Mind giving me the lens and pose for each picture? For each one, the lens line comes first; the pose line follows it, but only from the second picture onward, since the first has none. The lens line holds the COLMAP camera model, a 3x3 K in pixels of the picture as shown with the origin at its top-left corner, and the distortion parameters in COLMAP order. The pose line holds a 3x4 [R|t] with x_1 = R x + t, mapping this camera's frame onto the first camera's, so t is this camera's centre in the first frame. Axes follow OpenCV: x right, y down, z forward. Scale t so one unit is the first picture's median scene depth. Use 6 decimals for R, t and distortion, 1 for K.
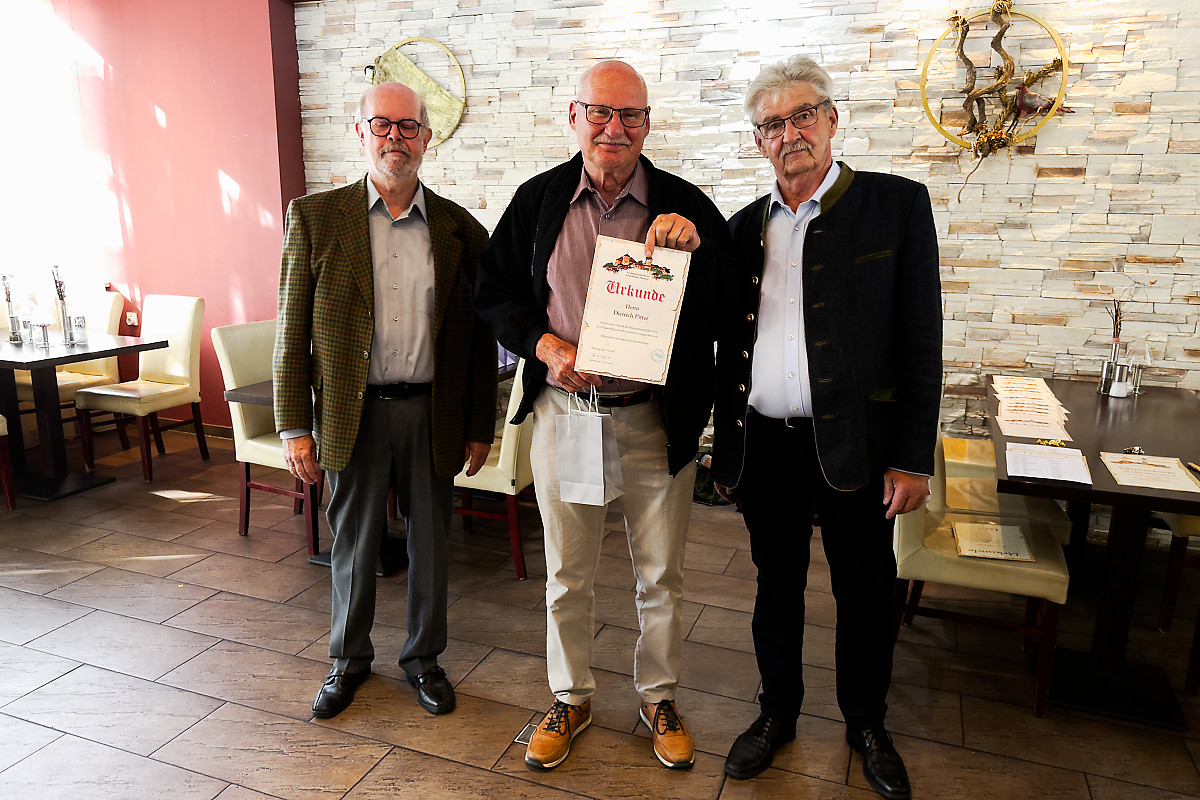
lens RADIAL K [[812.0, 0, 598.5], [0, 812.0, 417.4], [0, 0, 1]] dist [0.005083, -0.013134]
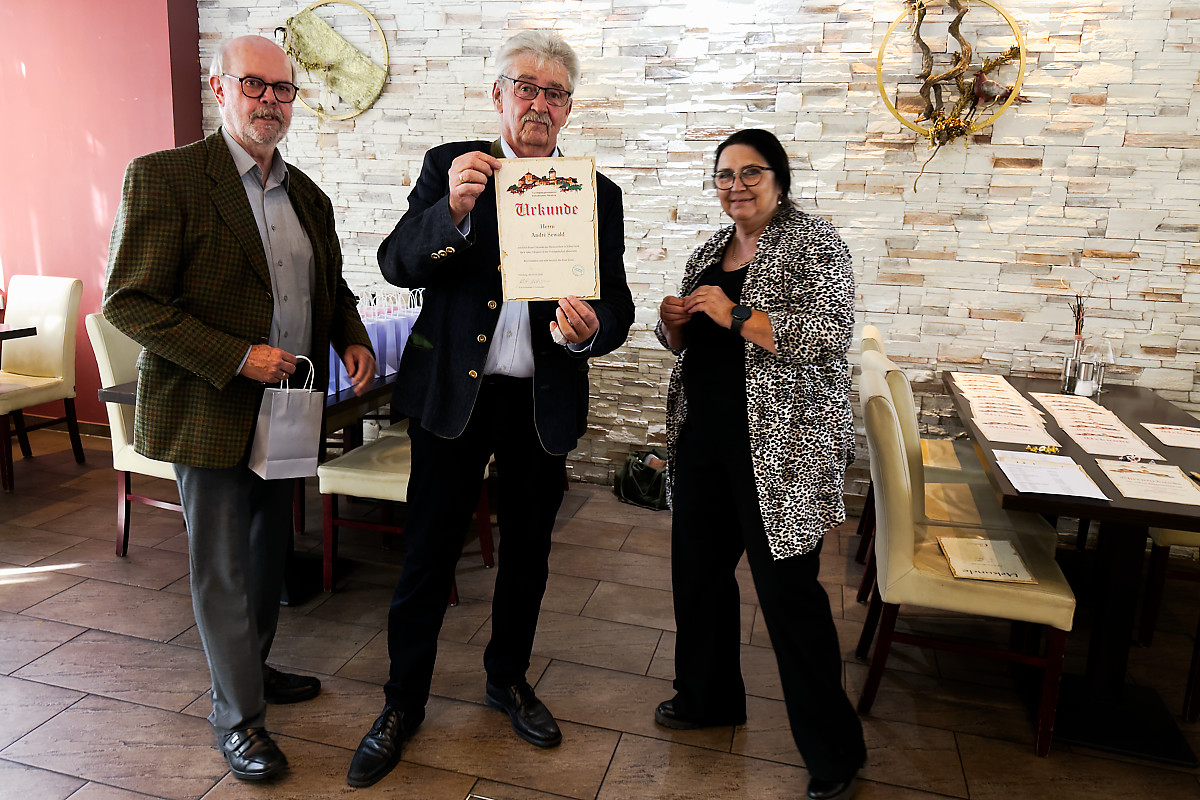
lens RADIAL K [[787.2, 0, 589.1], [0, 787.2, 376.2], [0, 0, 1]] dist [0.023464, -0.033898]
pose [[0.994699, 0.002513, 0.102802, -0.034975], [0.000675, 0.999520, -0.030970, -0.018738], [-0.102831, 0.030875, 0.994220, 0.121688]]
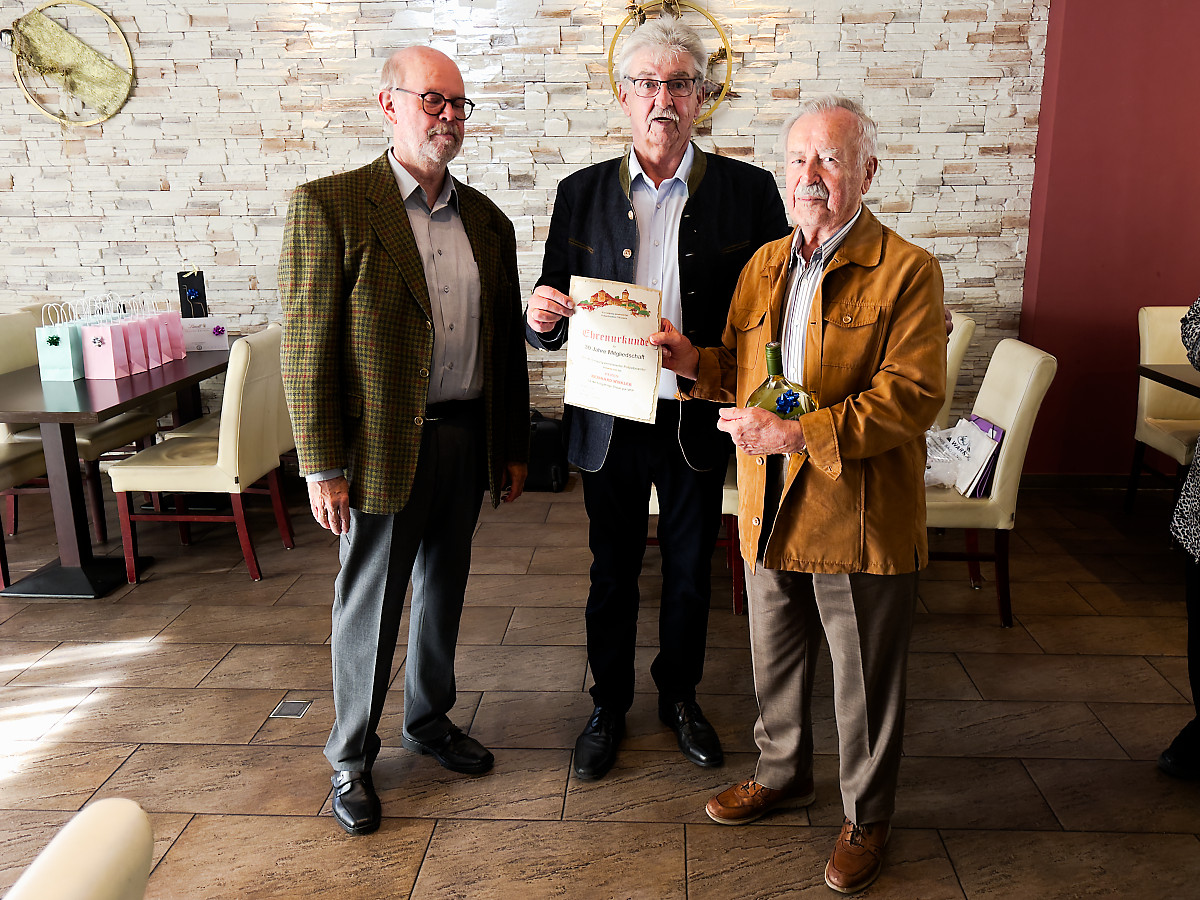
lens RADIAL K [[963.6, 0, 623.0], [0, 963.6, 443.1], [0, 0, 1]] dist [0.054390, -0.092020]
pose [[0.950283, -0.094540, 0.296690, -0.008153], [0.092268, 0.995498, 0.021686, 0.052806], [-0.297404, 0.006767, 0.954728, -0.215550]]
